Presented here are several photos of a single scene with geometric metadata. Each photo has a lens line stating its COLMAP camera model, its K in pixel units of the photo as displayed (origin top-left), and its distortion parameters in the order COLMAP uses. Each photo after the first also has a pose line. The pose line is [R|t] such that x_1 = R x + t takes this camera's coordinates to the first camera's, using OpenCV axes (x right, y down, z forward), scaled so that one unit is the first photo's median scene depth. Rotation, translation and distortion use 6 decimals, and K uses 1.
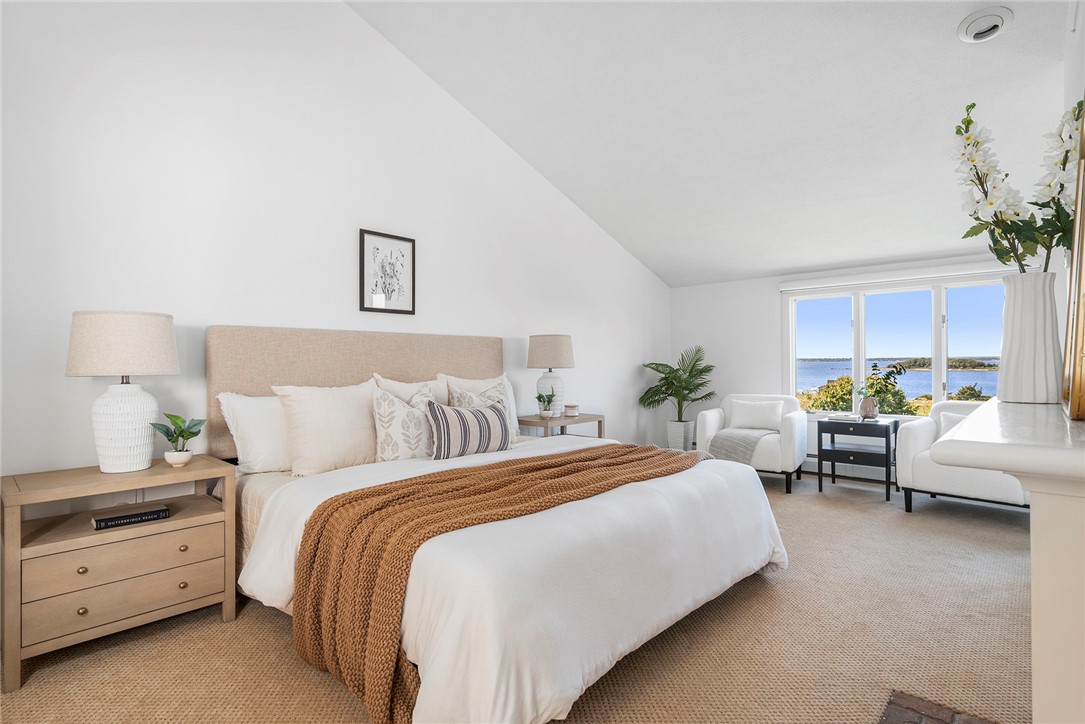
lens RADIAL K [[561.8, 0, 542.5], [0, 561.8, 362.0], [0, 0, 1]] dist [0.014183, -0.000204]
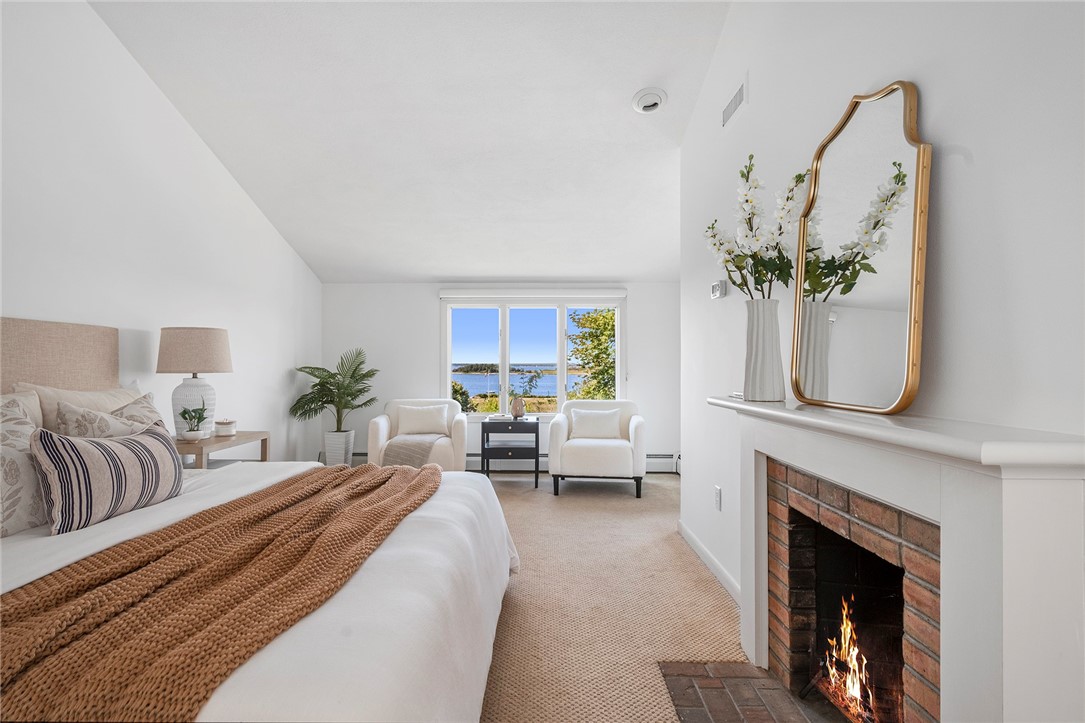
lens RADIAL K [[547.3, 0, 540.3], [0, 547.3, 361.7], [0, 0, 1]] dist [0.001884, 0.000036]
pose [[0.746932, 0.012995, 0.664773, -0.125265], [-0.007988, 0.999912, -0.010571, 0.000233], [-0.664852, 0.002585, 0.746970, 0.157123]]
